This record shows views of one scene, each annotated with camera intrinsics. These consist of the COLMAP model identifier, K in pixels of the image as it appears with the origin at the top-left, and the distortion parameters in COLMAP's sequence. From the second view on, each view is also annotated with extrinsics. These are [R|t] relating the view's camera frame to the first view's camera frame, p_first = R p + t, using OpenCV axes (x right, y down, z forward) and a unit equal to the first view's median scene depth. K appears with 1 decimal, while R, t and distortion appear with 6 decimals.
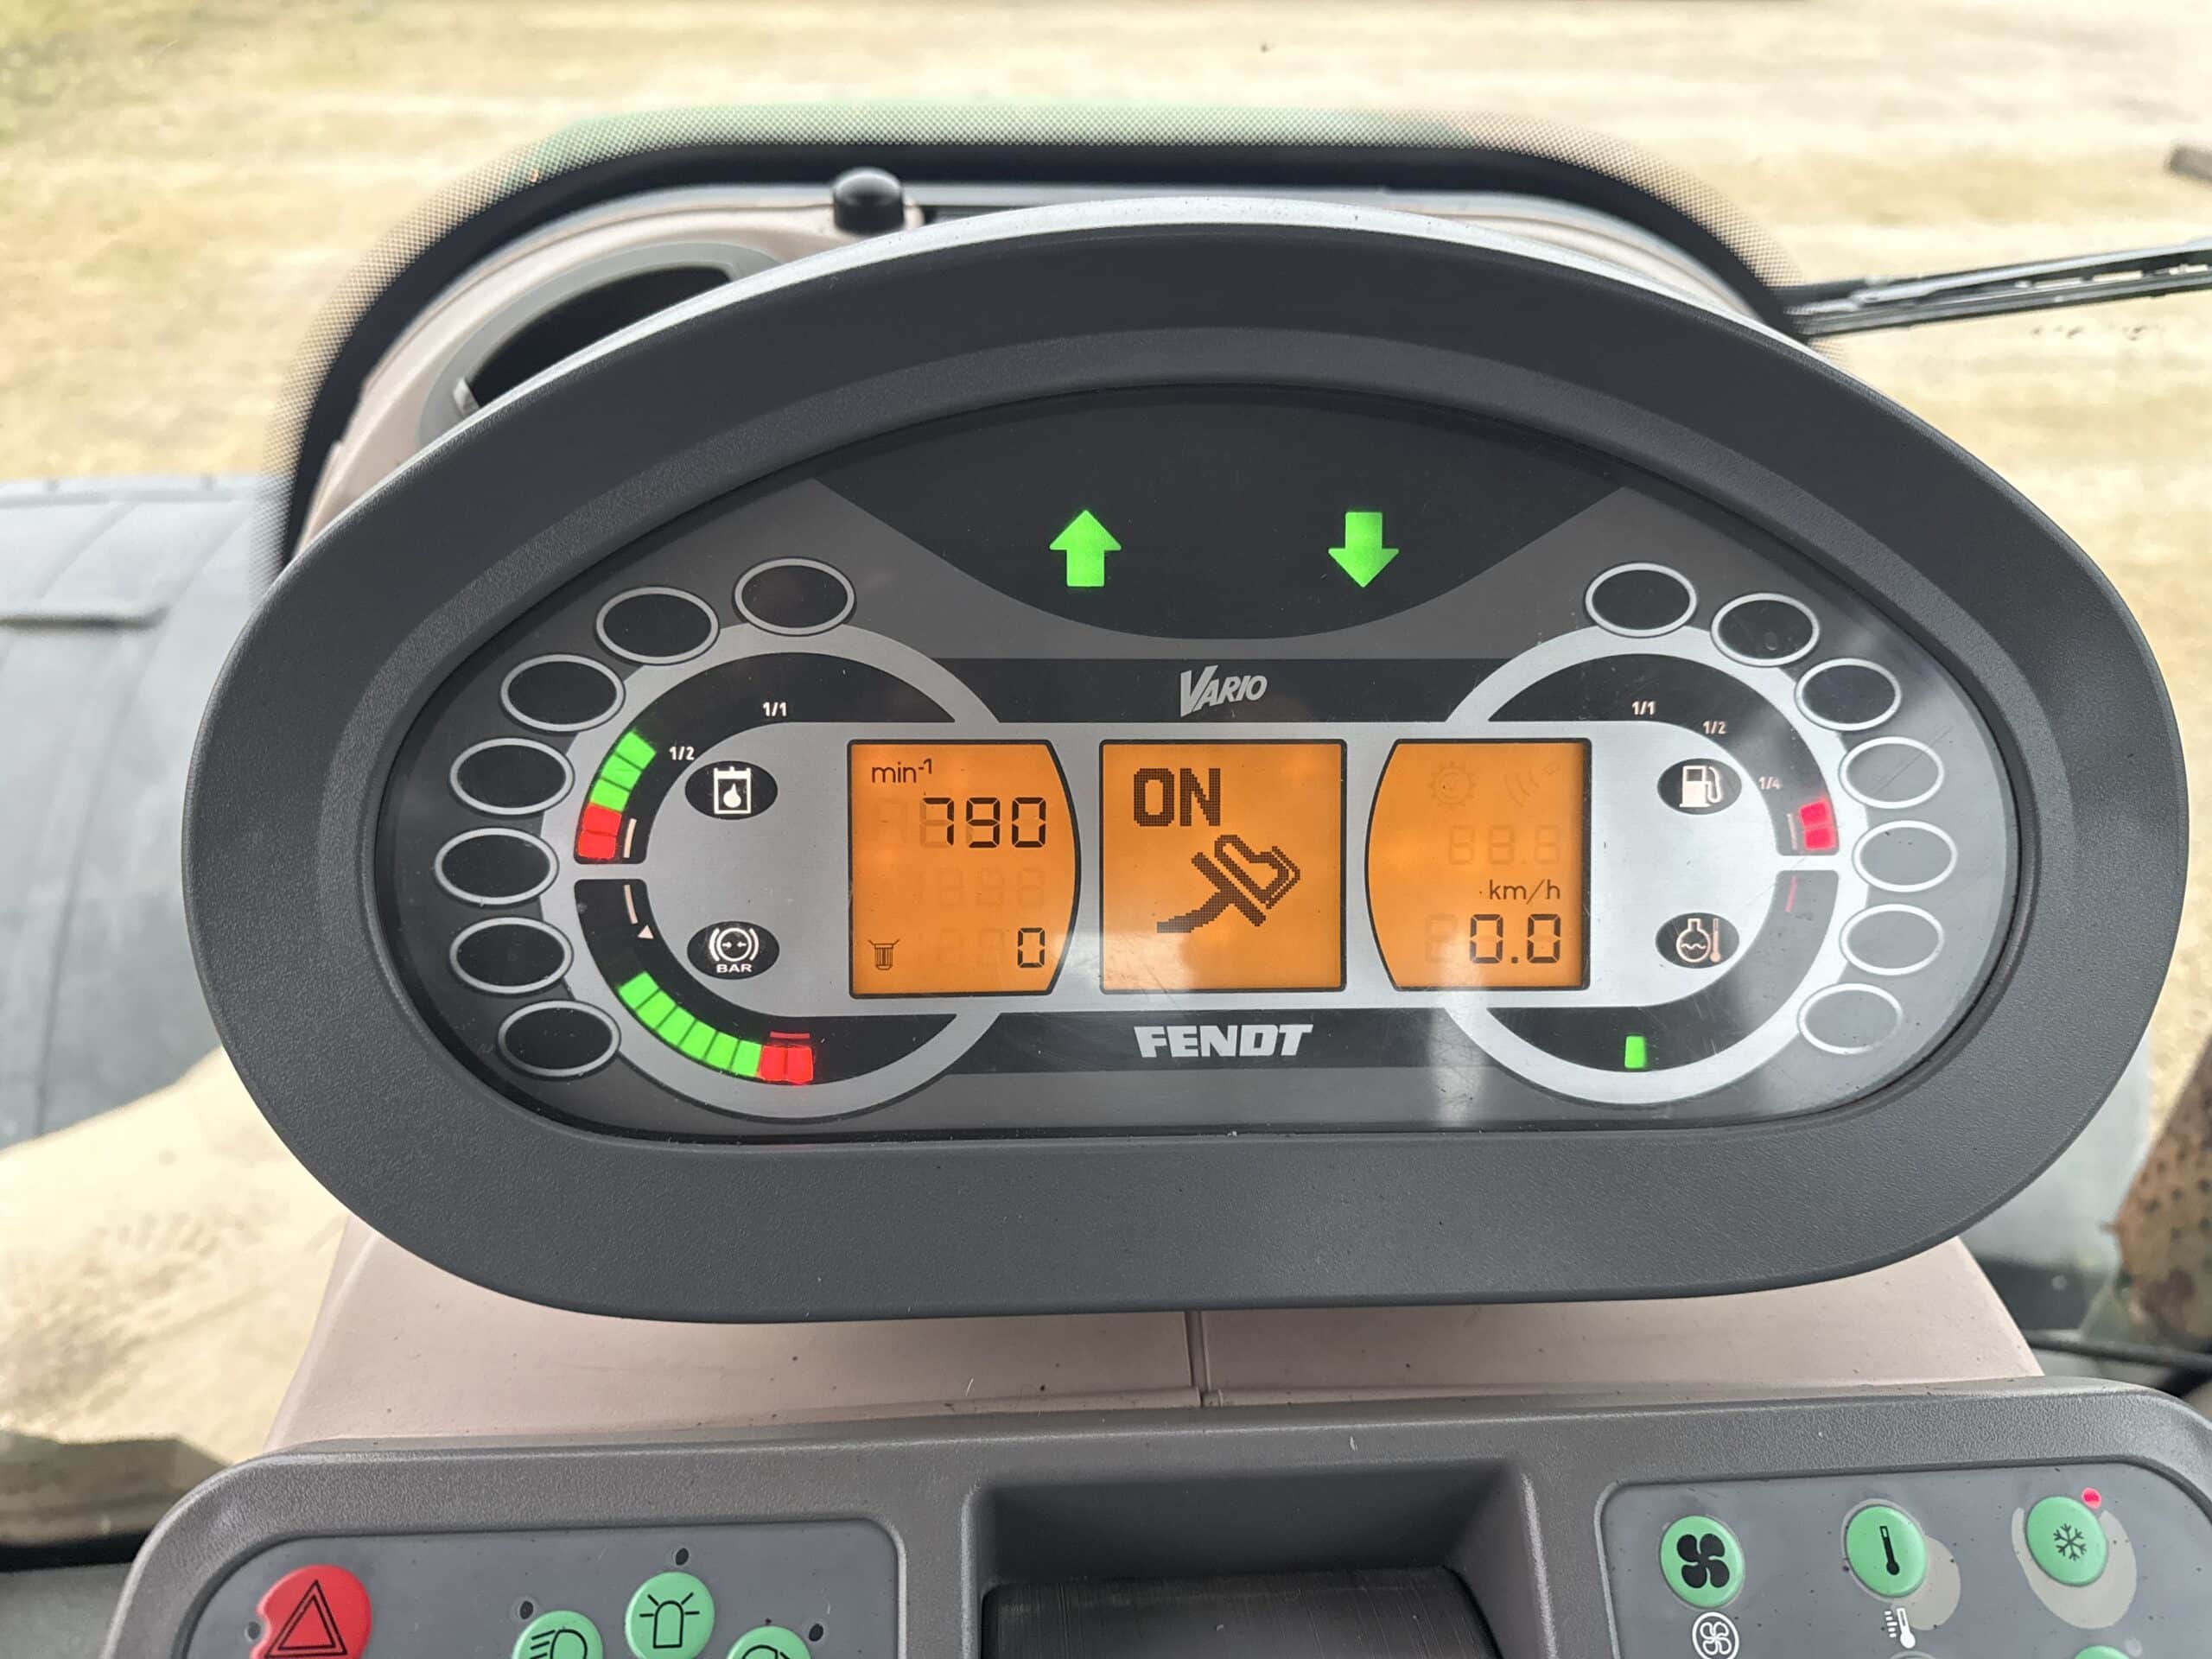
lens RADIAL K [[1547.3, 0, 1106.6], [0, 1547.3, 828.0], [0, 0, 1]] dist [0.058815, -0.056140]
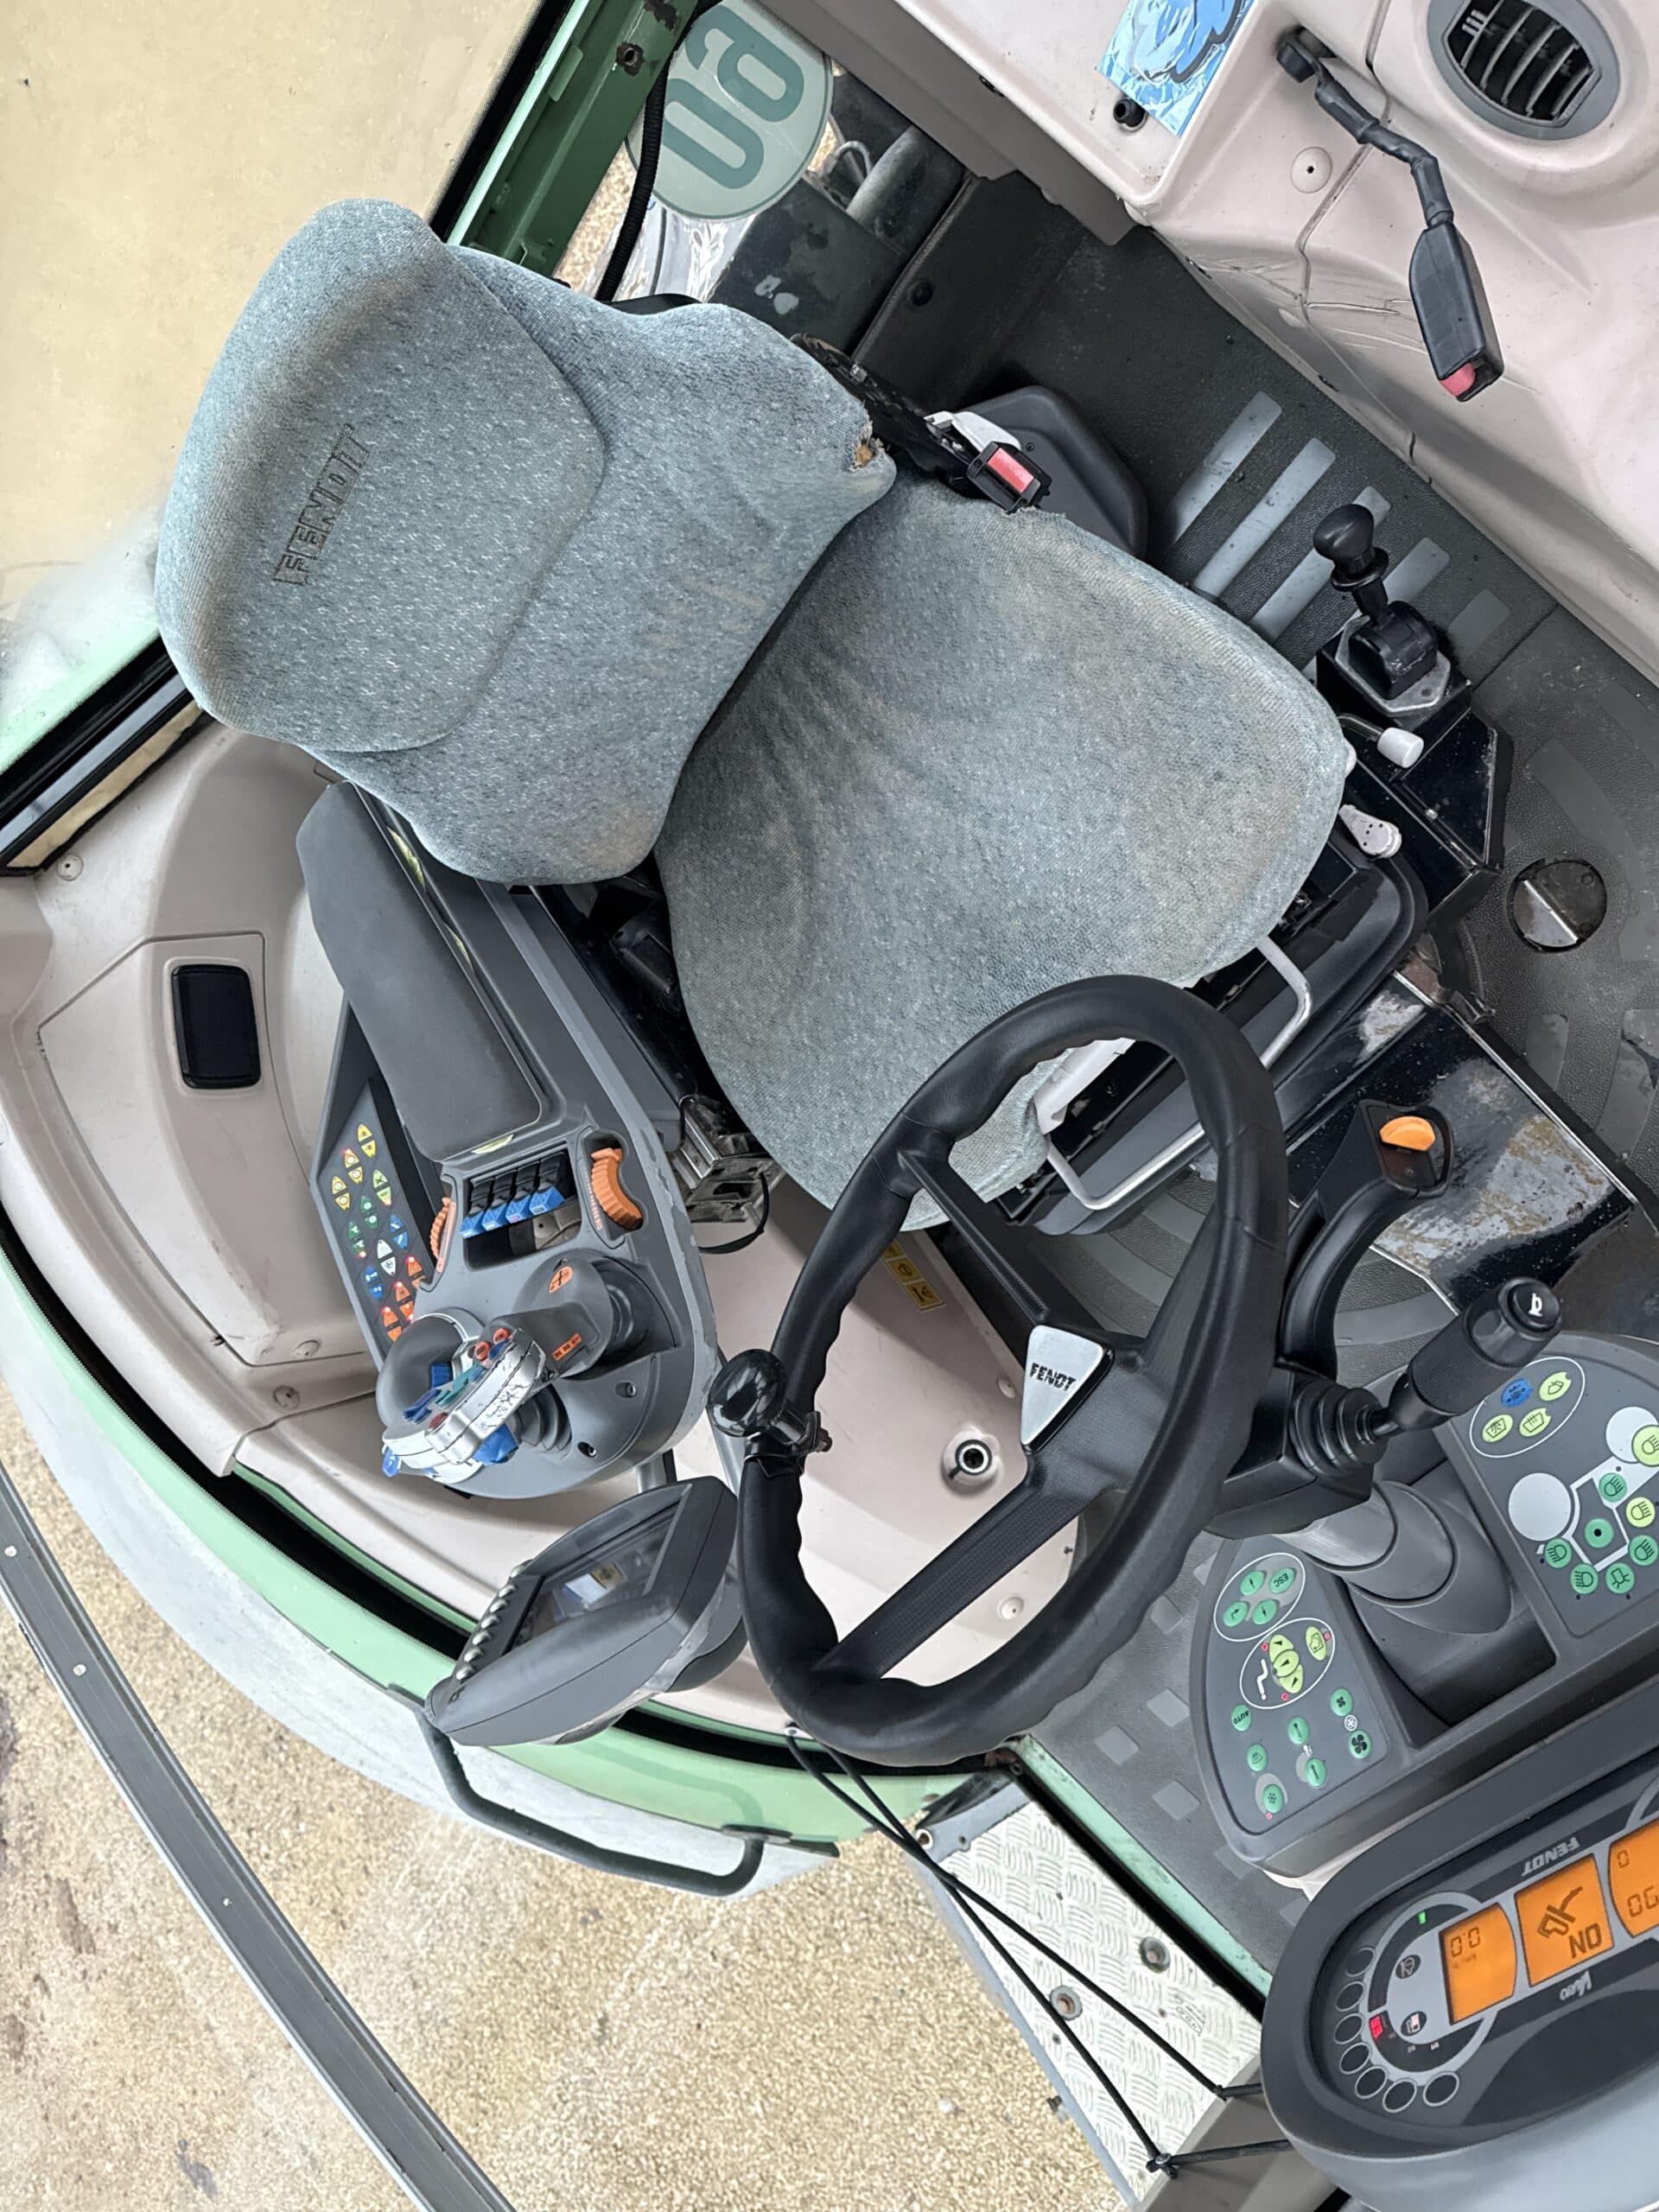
lens RADIAL K [[1547.3, 0, 829.8], [0, 1547.3, 1107.1], [0, 0, 1]] dist [0.058815, -0.056140]
pose [[-0.623106, 0.609741, 0.489851, -1.179792], [0.186873, -0.492098, 0.850246, -1.640002], [0.759485, 0.621333, 0.192685, -1.119831]]
